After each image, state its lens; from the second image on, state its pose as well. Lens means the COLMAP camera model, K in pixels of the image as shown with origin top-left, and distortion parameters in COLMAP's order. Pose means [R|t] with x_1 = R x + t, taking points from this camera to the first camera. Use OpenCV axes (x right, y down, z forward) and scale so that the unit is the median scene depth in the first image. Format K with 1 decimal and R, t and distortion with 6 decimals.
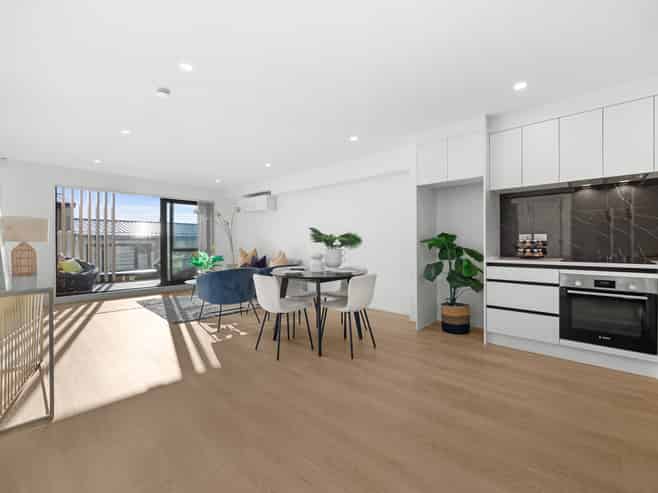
lens RADIAL K [[288.0, 0, 329.9], [0, 288.0, 244.4], [0, 0, 1]] dist [-0.003567, -0.000728]
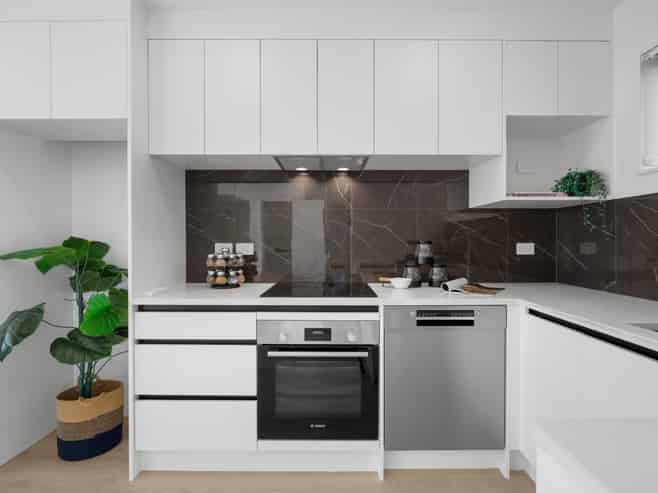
lens RADIAL K [[331.1, 0, 329.0], [0, 331.1, 246.5], [0, 0, 1]] dist [-0.014350, -0.000189]
pose [[0.737150, -0.006595, 0.675697, 0.440505], [0.000177, 0.999954, 0.009567, -0.040143], [-0.675729, -0.006933, 0.737118, 0.413885]]
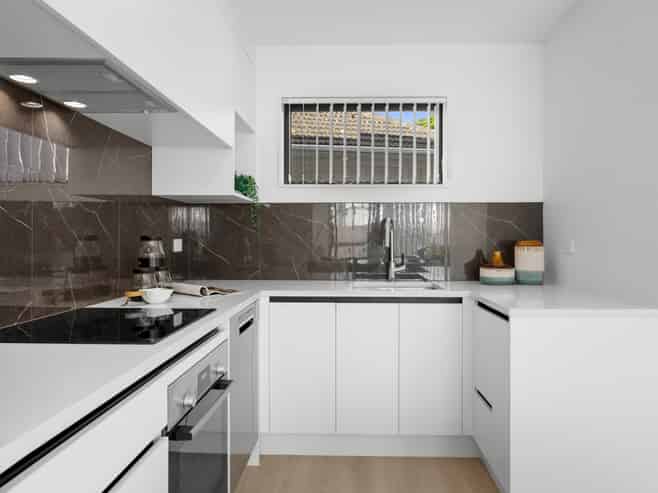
lens RADIAL K [[475.9, 0, 331.5], [0, 475.9, 242.4], [0, 0, 1]] dist [-0.000288, -0.001010]
pose [[-0.648076, -0.004662, 0.761562, 0.315308], [0.002567, 0.999962, 0.008306, -0.040647], [-0.761572, 0.007337, -0.648039, 1.079711]]
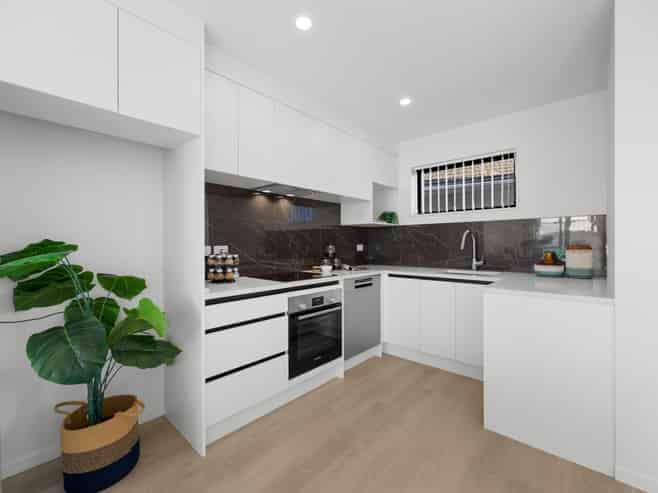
lens RADIAL K [[288.0, 0, 329.9], [0, 288.0, 244.4], [0, 0, 1]] dist [-0.003567, -0.000728]
pose [[-0.004459, 0.000622, 0.999990, 0.005675], [0.006214, 0.999981, -0.000594, -0.041350], [-0.999971, 0.006211, -0.004463, 0.813417]]
